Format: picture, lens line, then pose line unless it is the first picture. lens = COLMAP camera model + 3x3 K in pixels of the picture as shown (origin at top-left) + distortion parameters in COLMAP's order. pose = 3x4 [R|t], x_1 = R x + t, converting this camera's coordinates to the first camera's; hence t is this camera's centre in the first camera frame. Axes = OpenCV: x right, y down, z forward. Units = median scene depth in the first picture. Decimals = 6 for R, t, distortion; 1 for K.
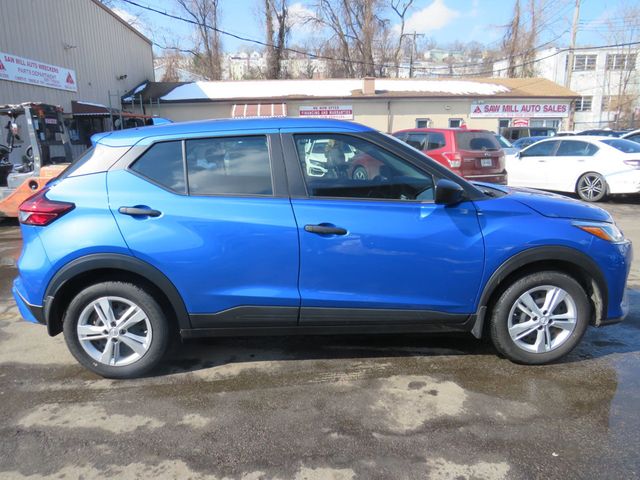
lens RADIAL K [[456.6, 0, 315.5], [0, 456.6, 241.7], [0, 0, 1]] dist [-0.050313, 0.037920]
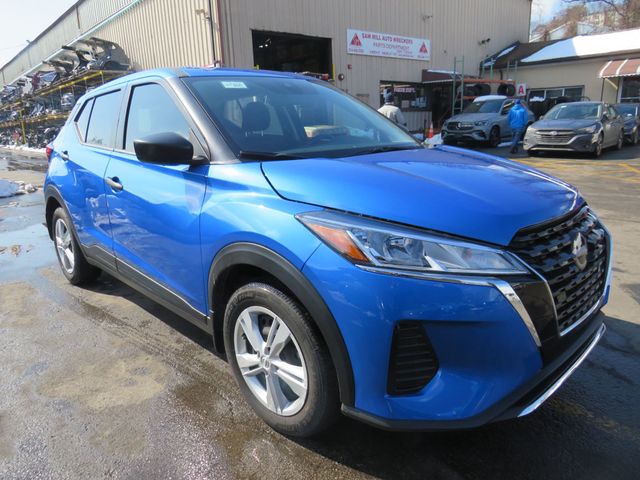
lens RADIAL K [[456.5, 0, 320.0], [0, 456.5, 240.0], [0, 0, 1]] dist [0.005902, 0.006612]
pose [[0.688251, 0.191201, -0.699823, 0.127580], [-0.150456, 0.981290, 0.120134, -0.010994], [0.709700, 0.022610, 0.704141, 0.076948]]
